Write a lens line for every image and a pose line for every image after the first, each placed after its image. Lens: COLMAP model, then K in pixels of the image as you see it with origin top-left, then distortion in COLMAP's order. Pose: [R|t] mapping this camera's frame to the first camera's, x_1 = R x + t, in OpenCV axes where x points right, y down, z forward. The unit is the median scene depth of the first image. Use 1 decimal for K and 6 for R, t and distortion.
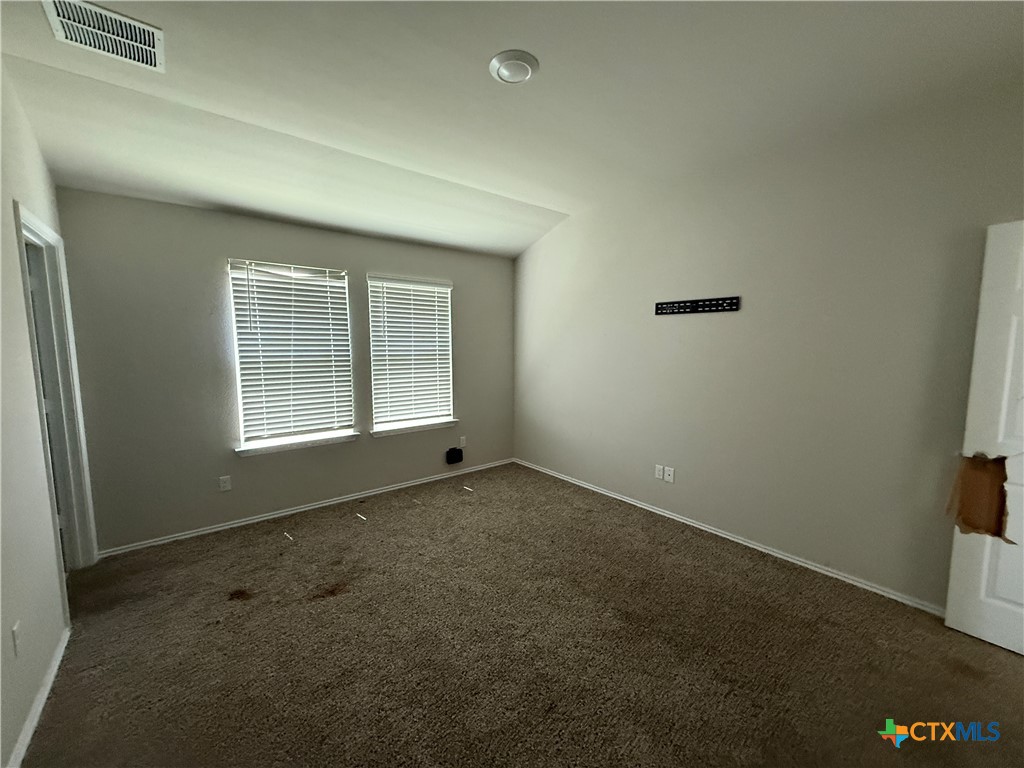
lens RADIAL K [[406.7, 0, 508.2], [0, 406.7, 383.1], [0, 0, 1]] dist [0.000849, 0.000060]
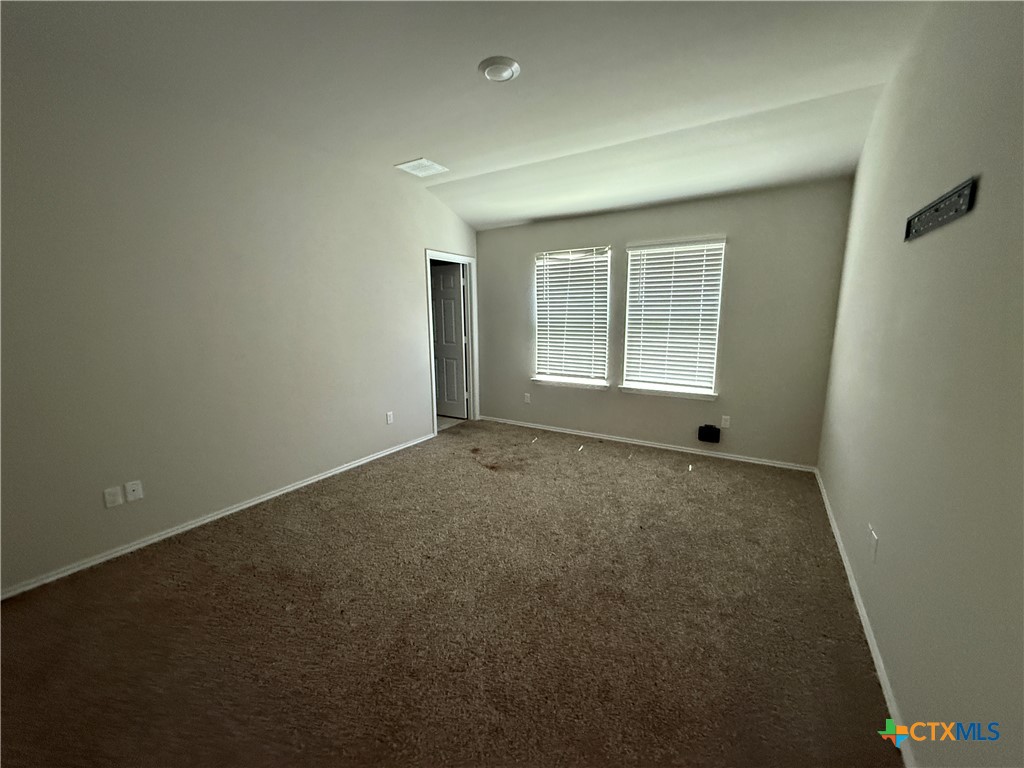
lens RADIAL K [[406.7, 0, 508.2], [0, 406.7, 383.1], [0, 0, 1]] dist [0.000849, 0.000060]
pose [[0.335434, 0.154437, -0.929319, 0.652373], [-0.086697, 0.987345, 0.132788, -0.014826], [0.938066, 0.036028, 0.344578, 0.330243]]
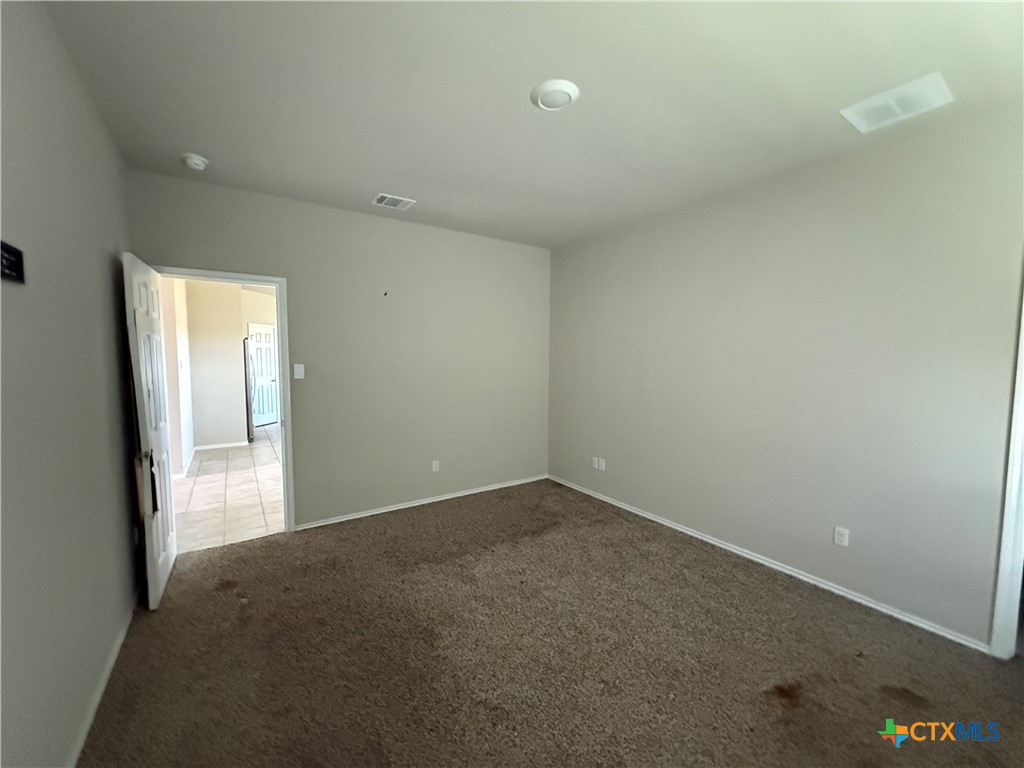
lens RADIAL K [[406.7, 0, 508.2], [0, 406.7, 383.1], [0, 0, 1]] dist [0.000849, 0.000060]
pose [[-0.997319, -0.013972, 0.071824, 0.022440], [-0.001436, 0.985147, 0.171705, -0.119489], [-0.073156, 0.171141, -0.982527, 1.102605]]
